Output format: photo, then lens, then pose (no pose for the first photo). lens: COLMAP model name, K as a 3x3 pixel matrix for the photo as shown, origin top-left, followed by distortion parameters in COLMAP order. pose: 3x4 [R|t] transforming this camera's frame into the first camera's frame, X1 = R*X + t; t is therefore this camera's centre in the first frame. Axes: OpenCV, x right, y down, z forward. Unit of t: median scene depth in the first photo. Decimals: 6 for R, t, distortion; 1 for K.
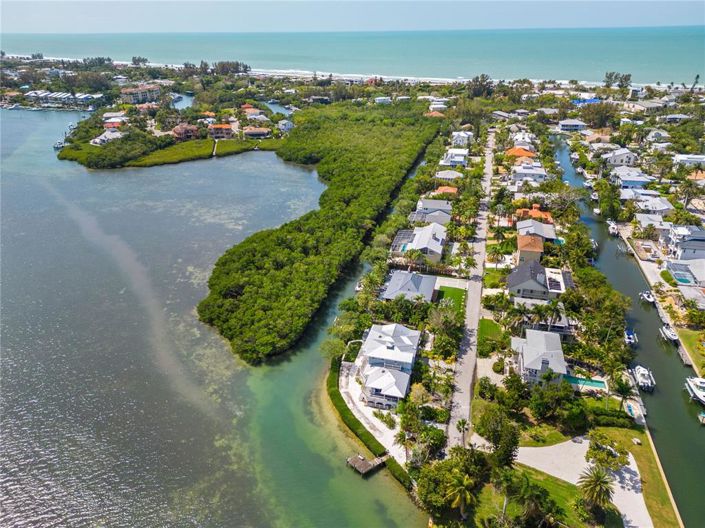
lens RADIAL K [[490.7, 0, 352.5], [0, 490.7, 264.0], [0, 0, 1]] dist [0.091470, -0.096712]
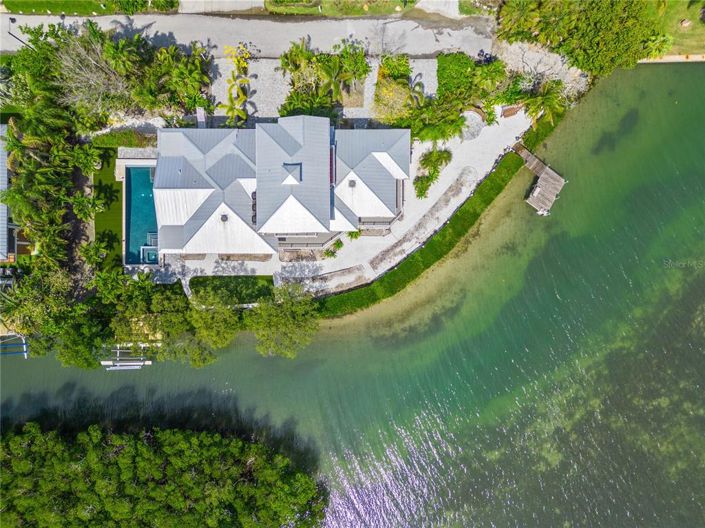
lens RADIAL K [[490.7, 0, 352.5], [0, 490.7, 264.0], [0, 0, 1]] dist [0.091470, -0.096712]
pose [[-0.266955, -0.963363, 0.025806, -0.019208], [0.426275, -0.094024, 0.899694, -0.193914], [-0.864306, 0.251178, 0.435758, 0.847879]]
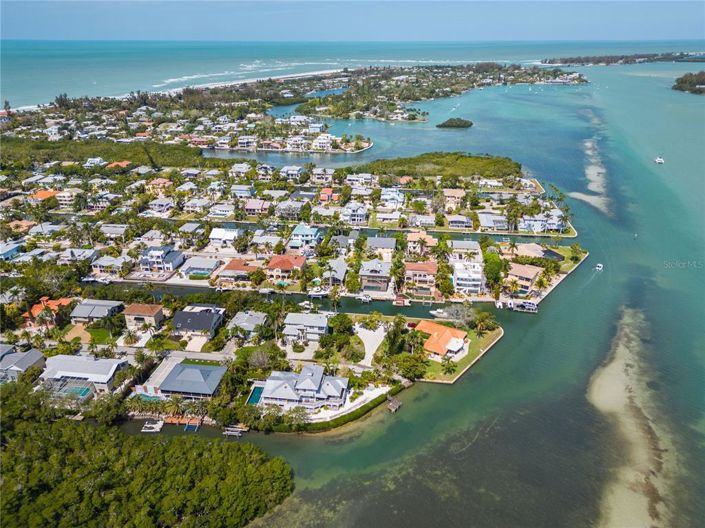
lens RADIAL K [[490.7, 0, 352.5], [0, 490.7, 264.0], [0, 0, 1]] dist [0.091470, -0.096712]
pose [[-0.133657, -0.402454, 0.905630, -1.111021], [0.426218, 0.801654, 0.419152, -0.633281], [-0.894692, 0.442019, 0.064386, 0.714381]]
